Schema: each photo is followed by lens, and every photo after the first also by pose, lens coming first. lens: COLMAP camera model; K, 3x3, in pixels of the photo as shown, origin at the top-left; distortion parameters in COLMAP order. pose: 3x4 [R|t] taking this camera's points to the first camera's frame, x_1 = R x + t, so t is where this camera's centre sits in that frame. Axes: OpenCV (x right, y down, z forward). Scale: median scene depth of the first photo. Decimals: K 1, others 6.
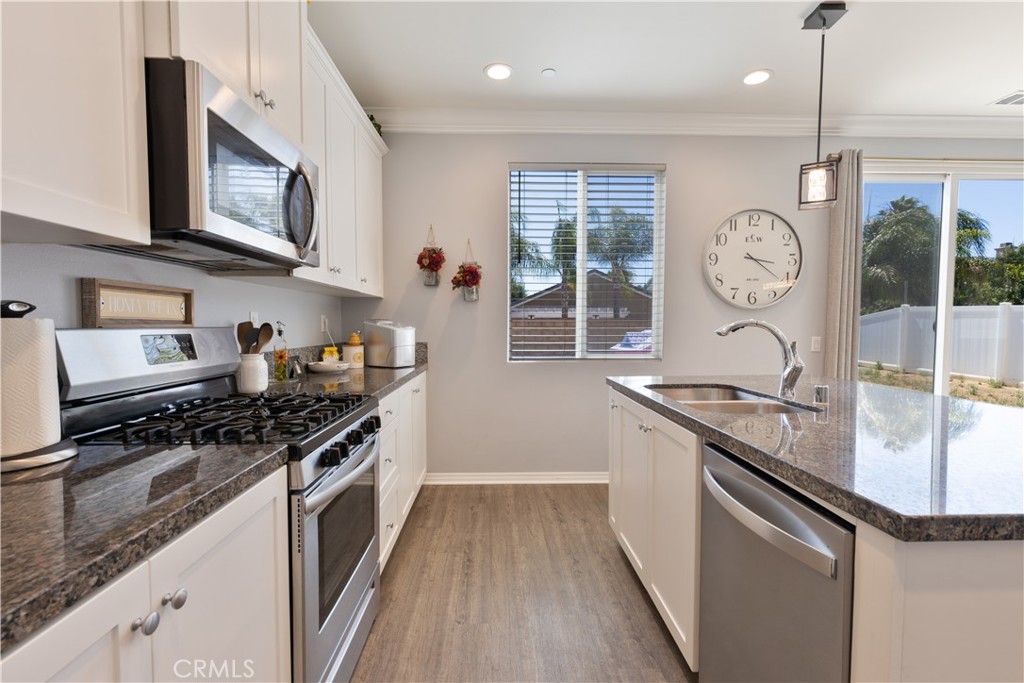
lens RADIAL K [[457.3, 0, 508.8], [0, 457.3, 343.3], [0, 0, 1]] dist [0.000758, -0.000020]
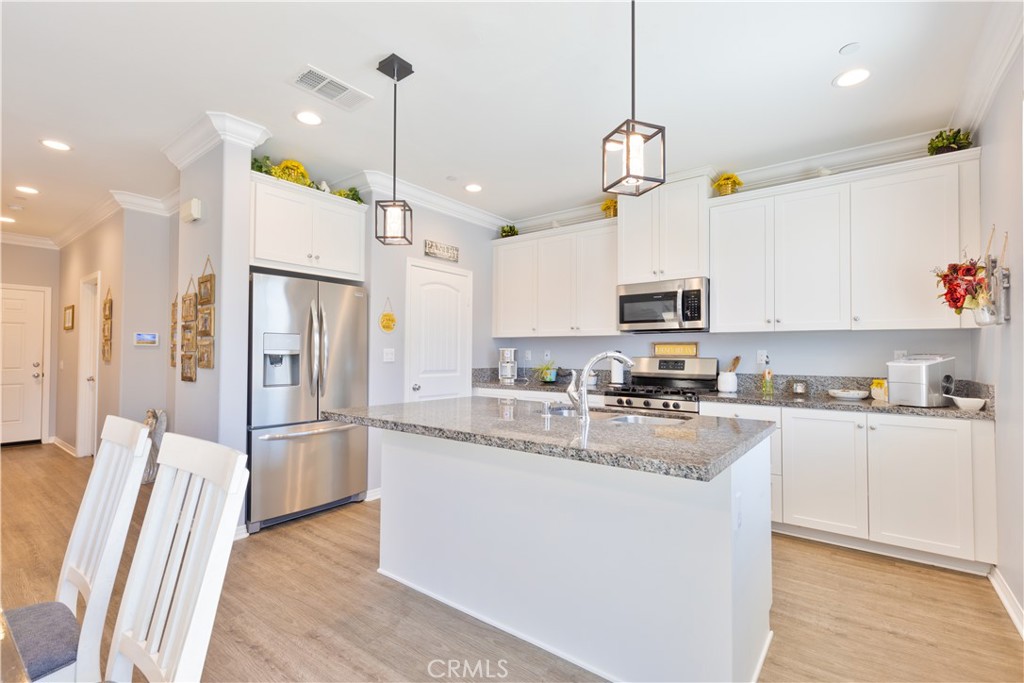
lens RADIAL K [[457.3, 0, 508.8], [0, 457.3, 343.3], [0, 0, 1]] dist [0.000758, -0.000020]
pose [[-0.631723, -0.020328, -0.774928, 1.044023], [-0.037679, 0.999280, 0.004503, -0.050986], [0.774278, 0.032043, -0.632034, 1.023637]]
